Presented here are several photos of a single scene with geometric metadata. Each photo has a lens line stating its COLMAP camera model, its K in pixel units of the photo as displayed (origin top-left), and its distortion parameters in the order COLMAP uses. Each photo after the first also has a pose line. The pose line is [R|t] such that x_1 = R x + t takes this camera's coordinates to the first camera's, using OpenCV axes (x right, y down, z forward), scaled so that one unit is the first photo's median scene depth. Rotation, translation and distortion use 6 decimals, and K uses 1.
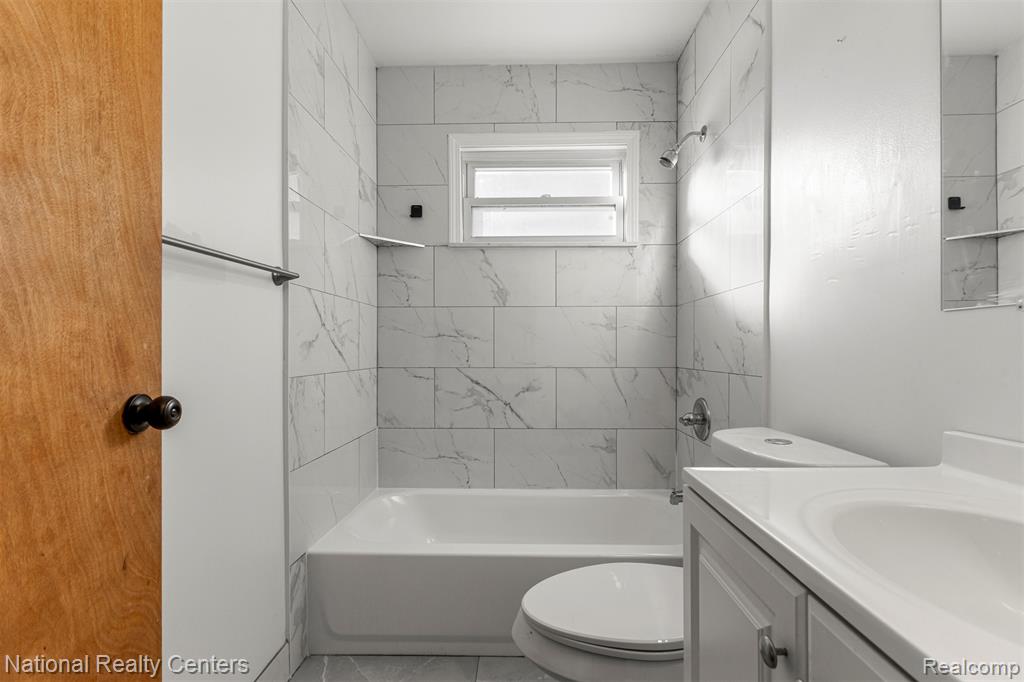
lens RADIAL K [[473.6, 0, 502.7], [0, 473.6, 348.1], [0, 0, 1]] dist [0.000249, 0.001823]
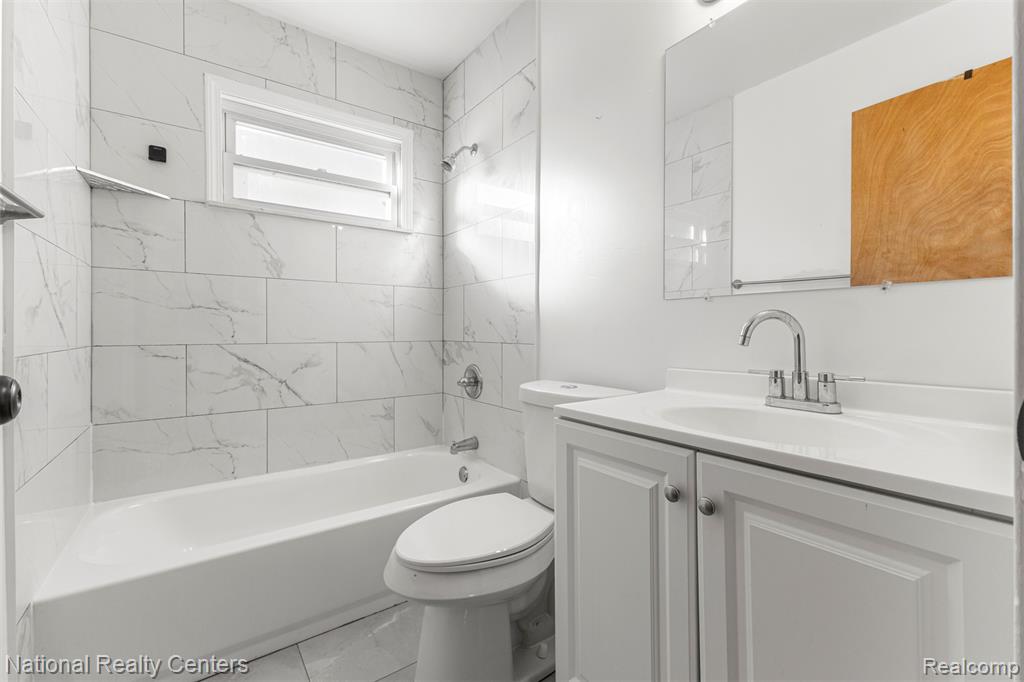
lens RADIAL K [[446.9, 0, 506.7], [0, 446.9, 330.5], [0, 0, 1]] dist [0.008769, -0.002733]
pose [[0.794997, 0.001845, 0.606611, -0.178467], [-0.004356, 0.999987, 0.002666, 0.011319], [-0.606598, -0.004762, 0.794994, 0.018494]]
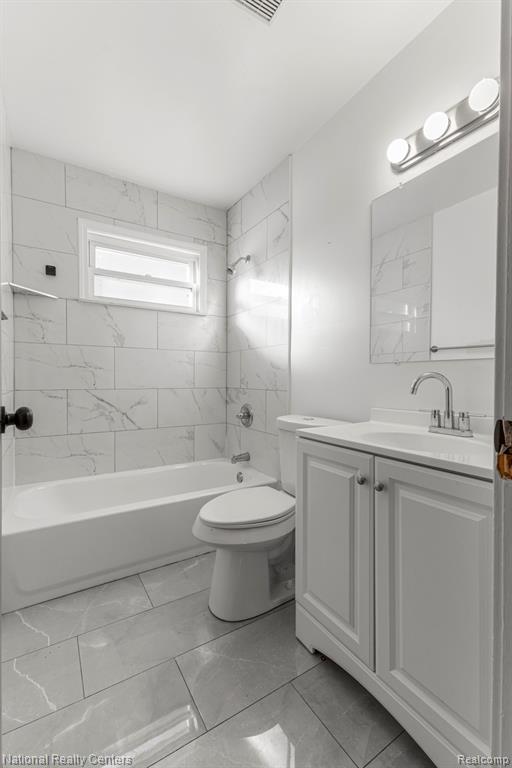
lens RADIAL K [[335.2, 0, 242.1], [0, 335.2, 381.4], [0, 0, 1]] dist [0.008769, -0.002733]
pose [[0.846045, 0.001048, 0.533110, -0.237518], [-0.008371, 0.999901, 0.011319, 0.002767], [-0.533046, -0.014039, 0.845970, -0.074328]]
